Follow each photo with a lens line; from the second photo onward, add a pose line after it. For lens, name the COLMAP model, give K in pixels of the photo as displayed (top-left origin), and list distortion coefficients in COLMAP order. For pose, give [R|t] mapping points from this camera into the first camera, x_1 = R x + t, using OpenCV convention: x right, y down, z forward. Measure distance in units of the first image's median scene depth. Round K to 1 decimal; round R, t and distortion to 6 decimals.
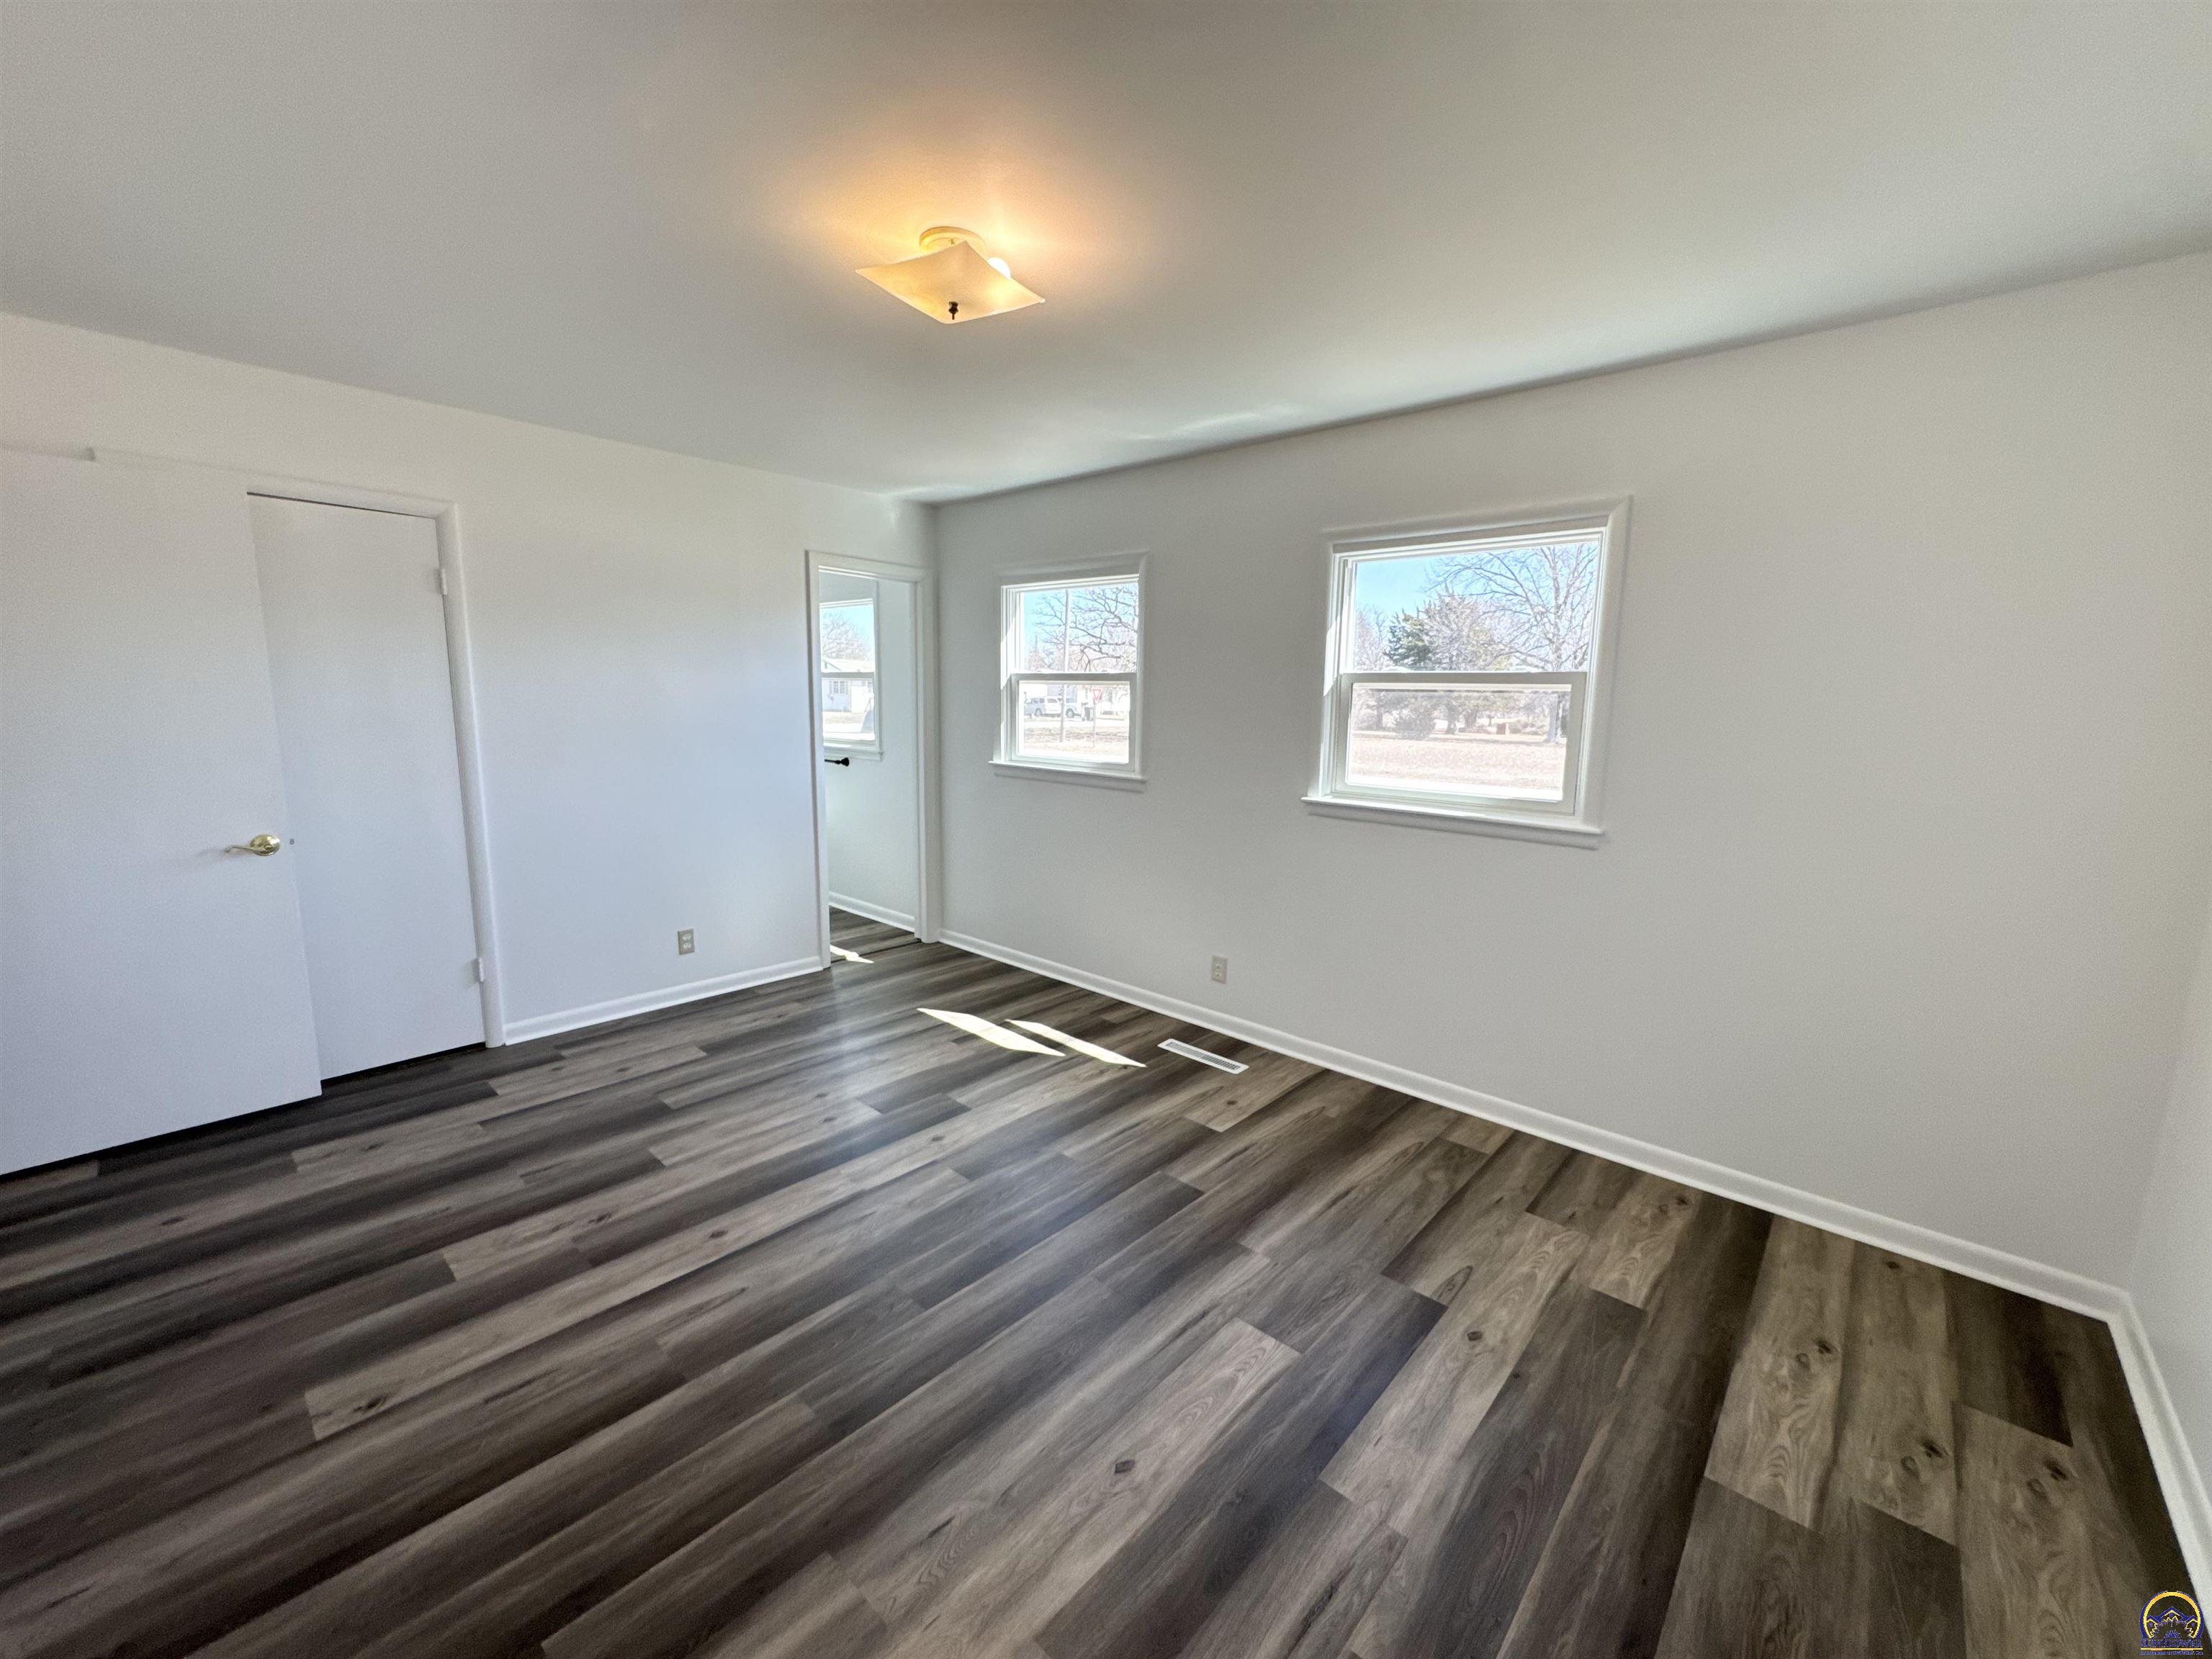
lens RADIAL K [[864.0, 0, 1154.8], [0, 864.0, 830.1], [0, 0, 1]] dist [-0.001524, 0.000190]
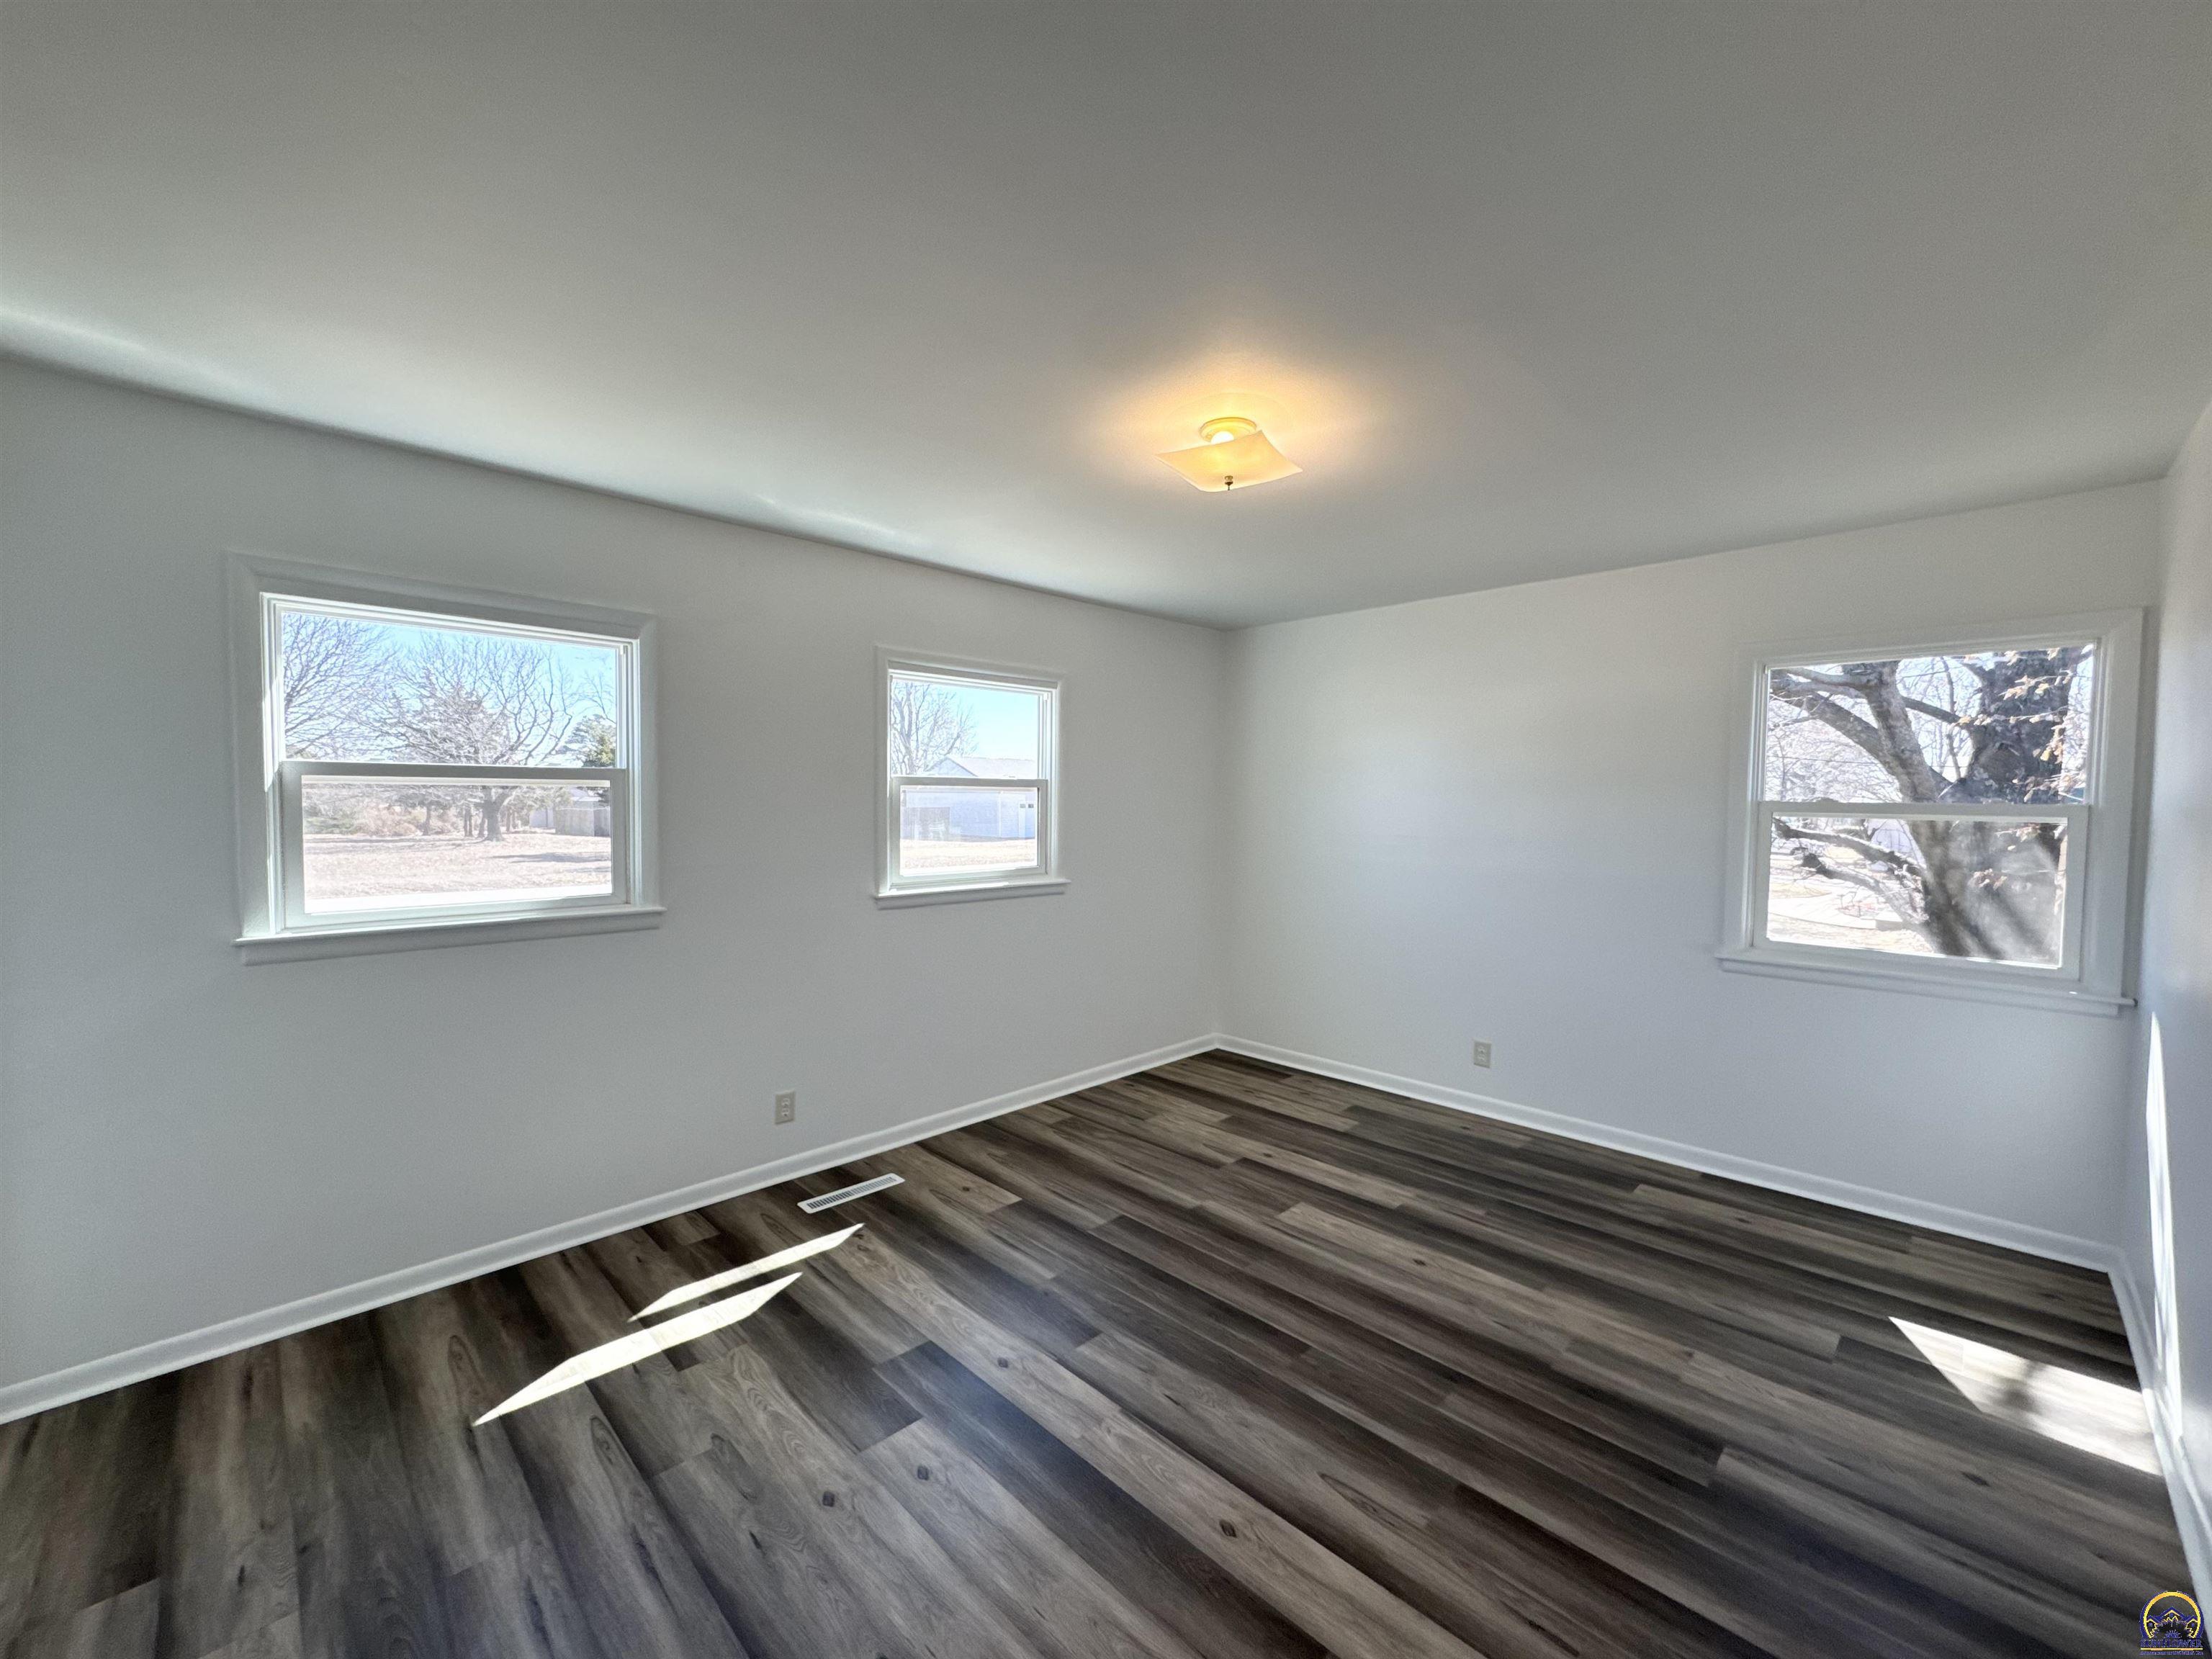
lens RADIAL K [[885.7, 0, 1095.6], [0, 885.7, 827.4], [0, 0, 1]] dist [-0.003599, -0.000226]
pose [[0.095374, -0.052704, 0.994045, -1.043883], [0.153058, 0.987499, 0.037672, -0.129459], [-0.983604, 0.148554, 0.102249, 0.813734]]
